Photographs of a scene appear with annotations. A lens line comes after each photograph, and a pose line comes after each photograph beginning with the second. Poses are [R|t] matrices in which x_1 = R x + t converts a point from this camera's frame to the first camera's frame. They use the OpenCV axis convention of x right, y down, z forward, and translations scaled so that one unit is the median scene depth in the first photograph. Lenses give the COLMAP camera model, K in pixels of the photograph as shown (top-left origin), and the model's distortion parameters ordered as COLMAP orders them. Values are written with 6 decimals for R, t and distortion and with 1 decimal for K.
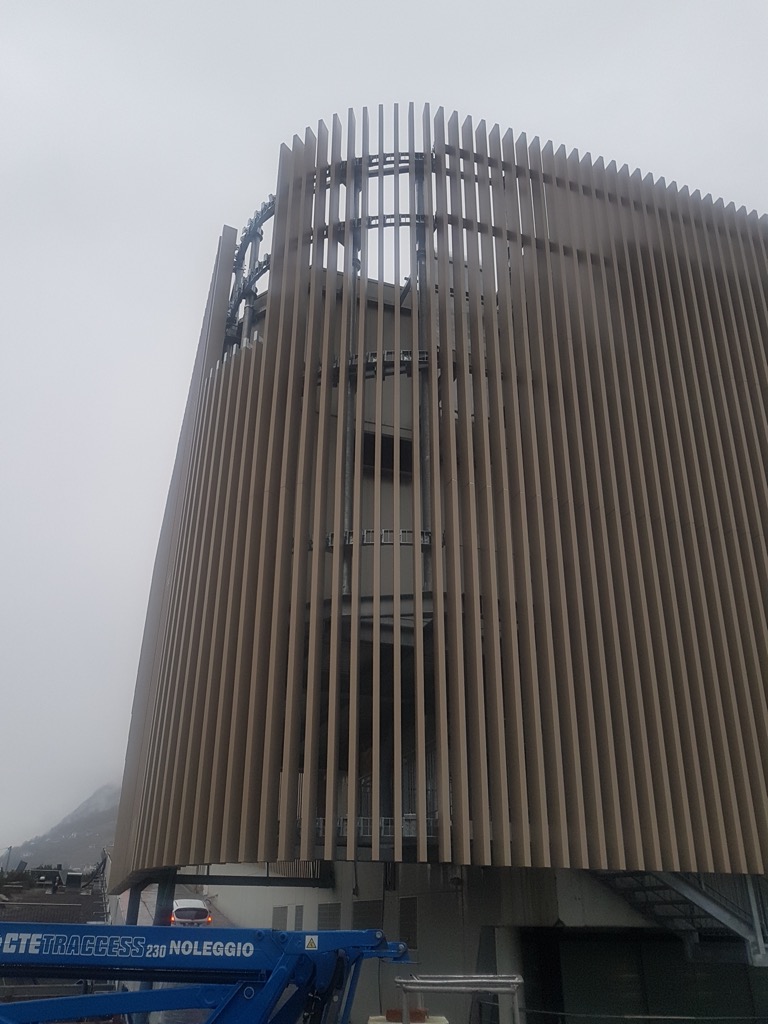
lens RADIAL K [[773.1, 0, 384.0], [0, 773.1, 512.0], [0, 0, 1]] dist [-0.000823, 0.042033]
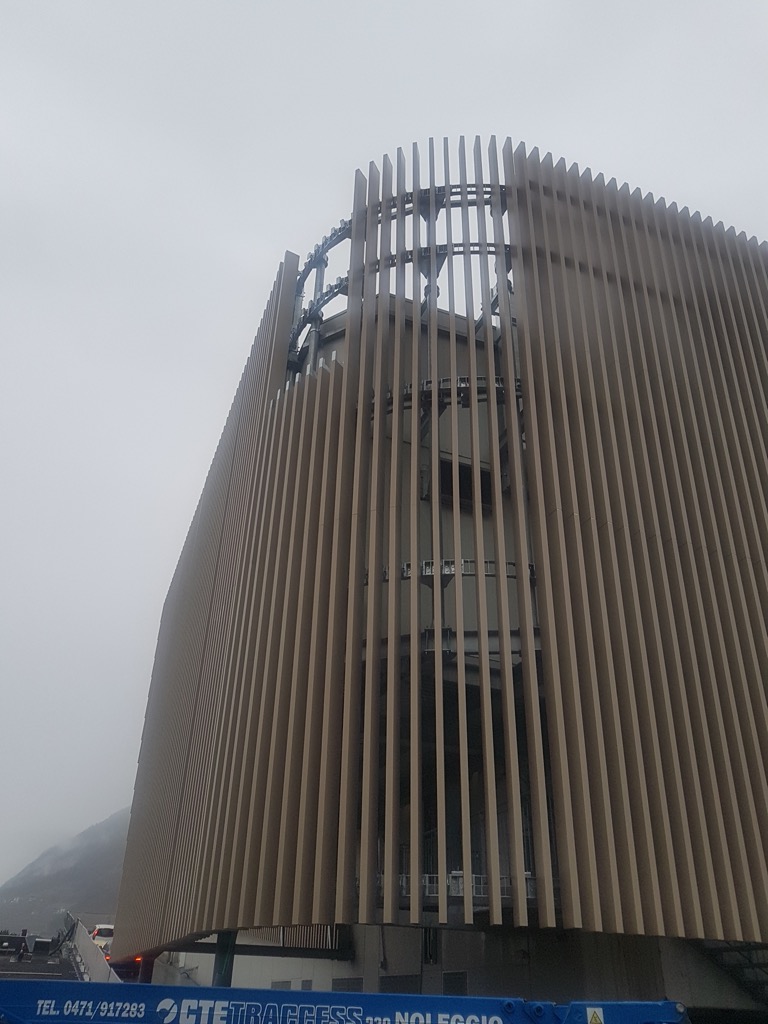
lens RADIAL K [[769.2, 0, 384.0], [0, 769.2, 512.0], [0, 0, 1]] dist [0.028485, -0.003517]
pose [[0.998103, 0.037242, 0.049027, -0.137877], [-0.033618, 0.996783, -0.072763, 0.030549], [-0.051579, 0.070976, 0.996144, 0.051729]]
